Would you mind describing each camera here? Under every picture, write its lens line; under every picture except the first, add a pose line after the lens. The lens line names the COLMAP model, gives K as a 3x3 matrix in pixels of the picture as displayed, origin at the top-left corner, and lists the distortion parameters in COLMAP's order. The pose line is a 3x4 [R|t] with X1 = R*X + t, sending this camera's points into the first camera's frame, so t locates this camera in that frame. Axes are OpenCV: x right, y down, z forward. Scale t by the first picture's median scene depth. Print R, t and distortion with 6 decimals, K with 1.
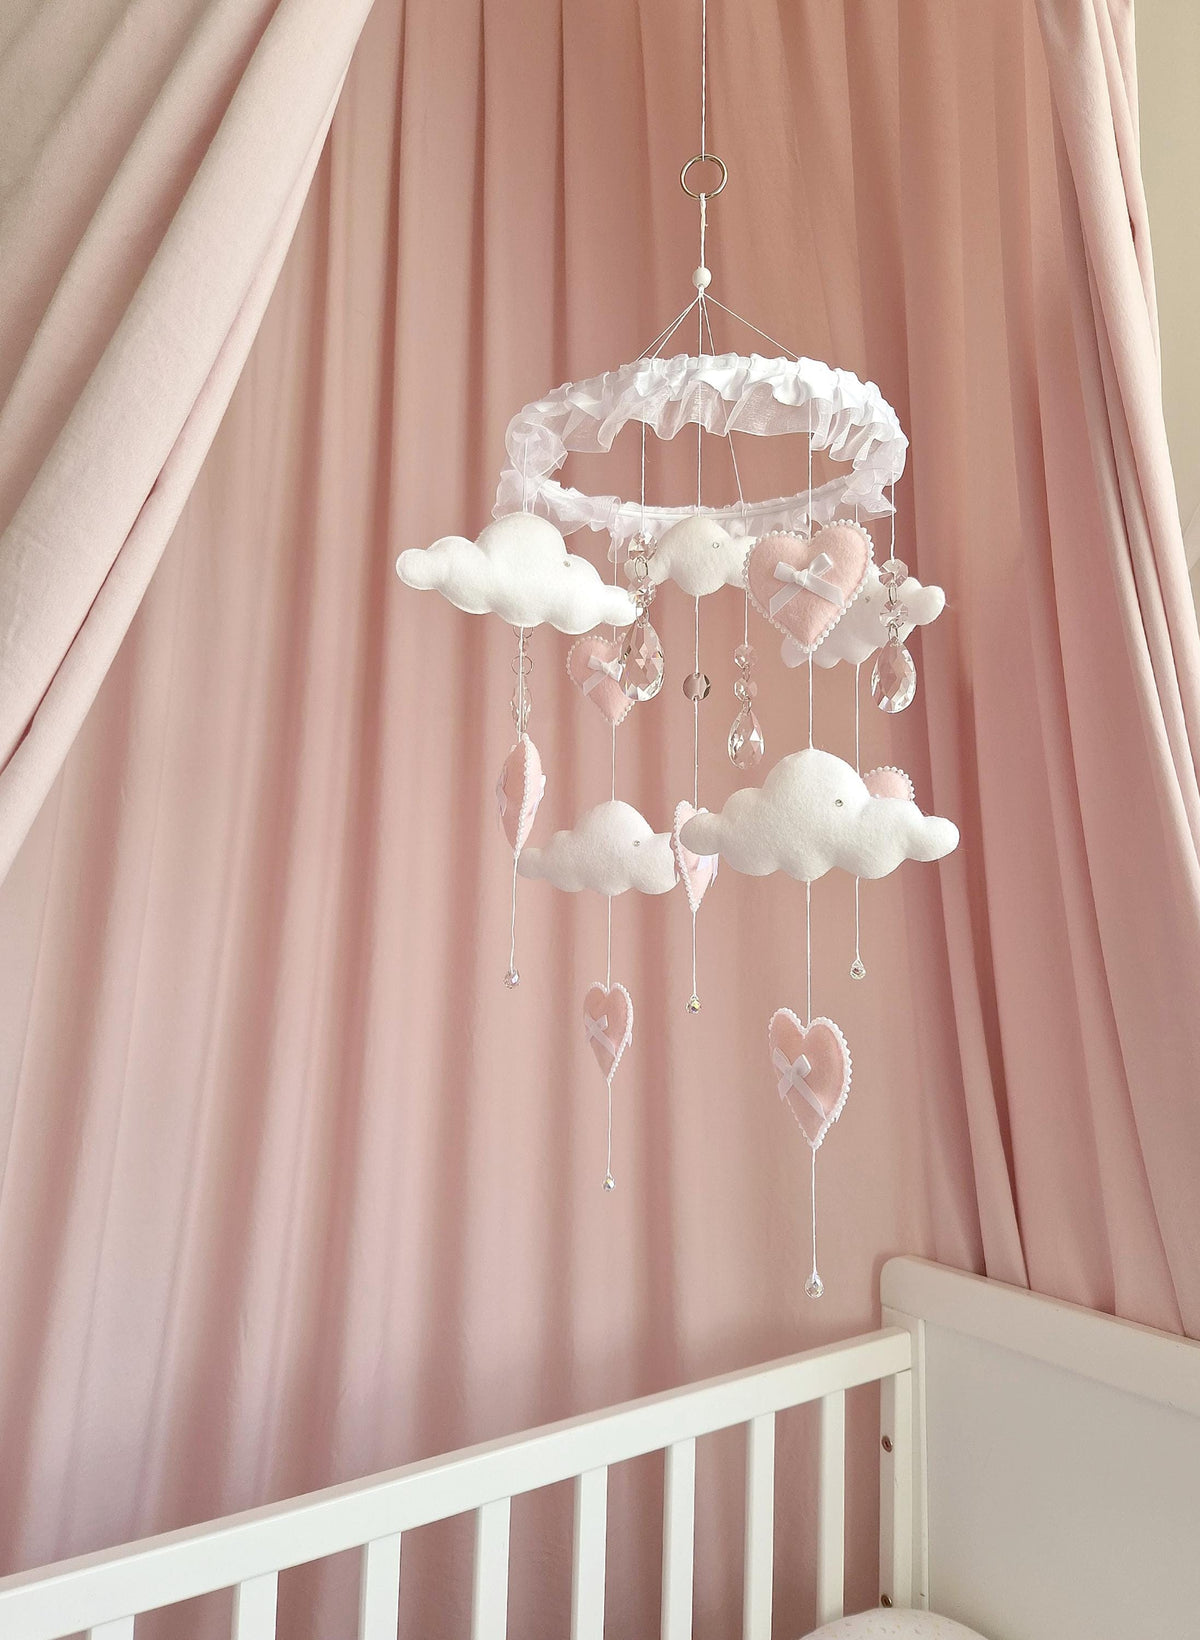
lens RADIAL K [[1143.5, 0, 609.1], [0, 1143.5, 827.8], [0, 0, 1]] dist [0.019636, -0.000070]
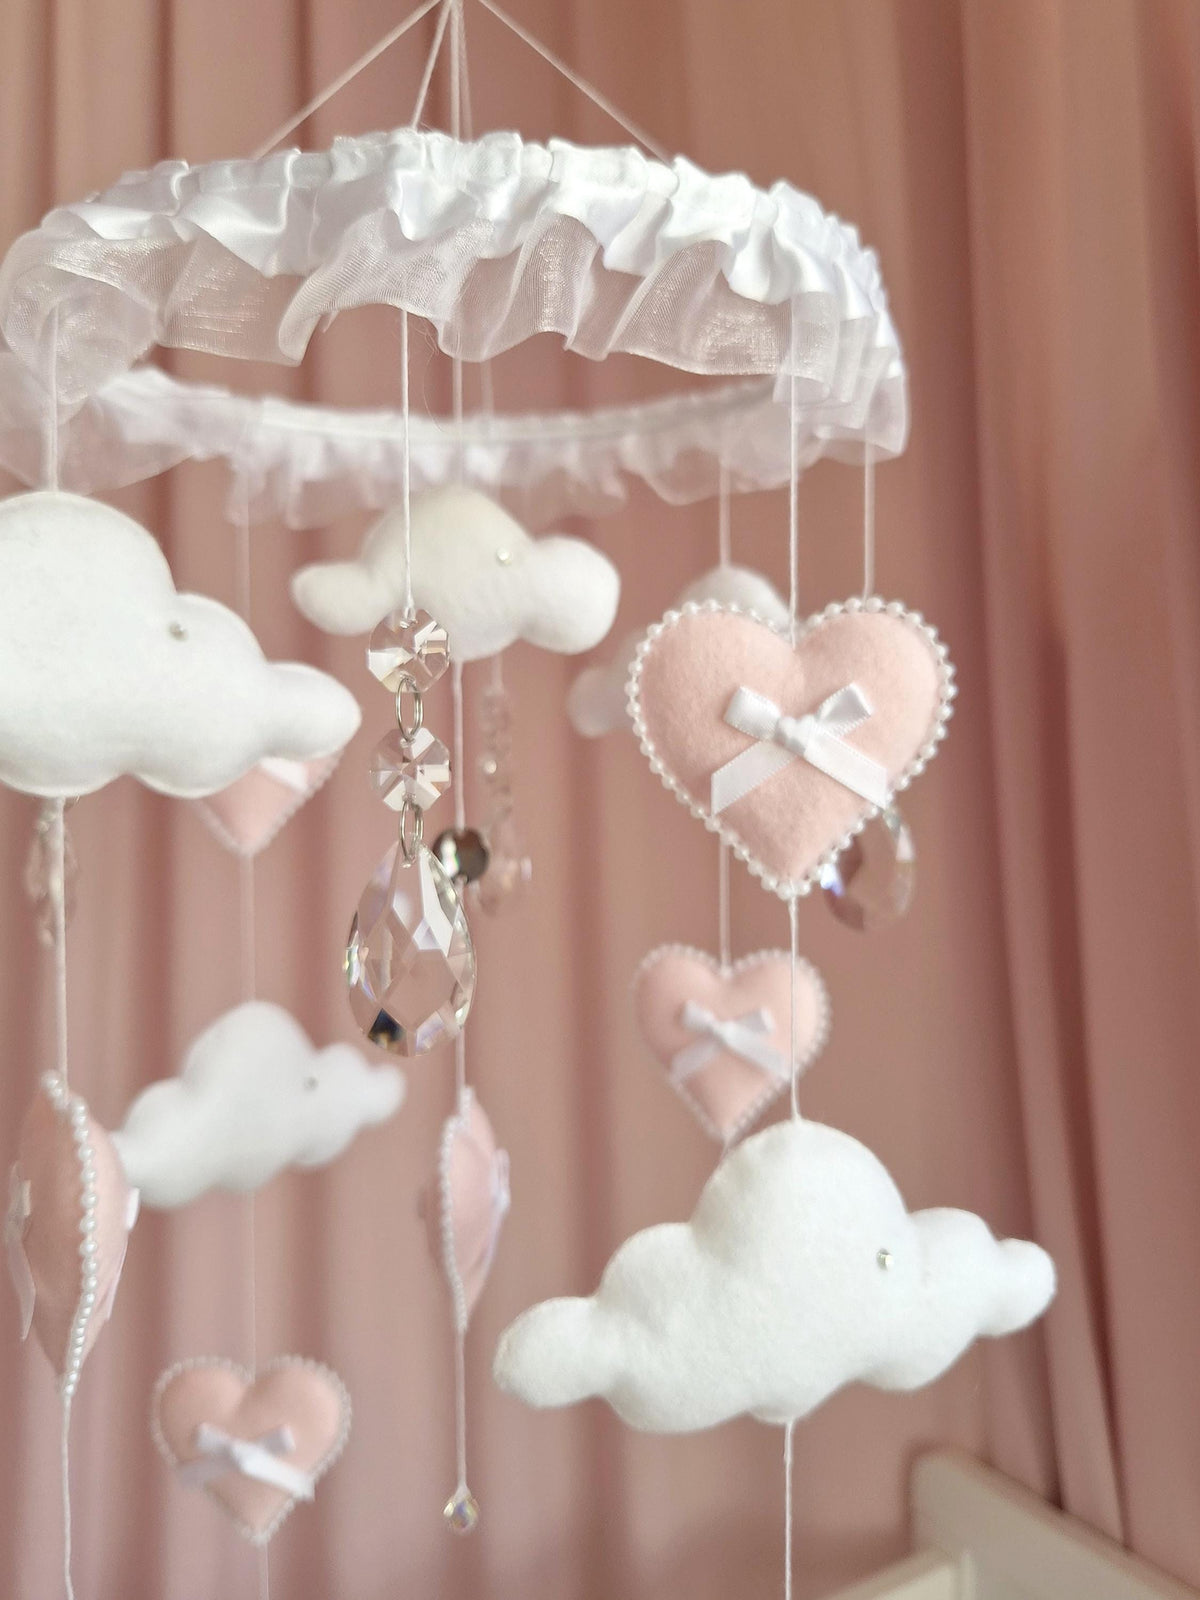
lens RADIAL K [[1398.6, 0, 607.6], [0, 1398.6, 793.1], [0, 0, 1]] dist [0.001701, 0.008467]
pose [[0.946587, -0.017705, 0.321963, -0.057468], [-0.006984, 0.997132, 0.075365, -0.229290], [-0.322374, -0.073588, 0.943748, 0.533642]]
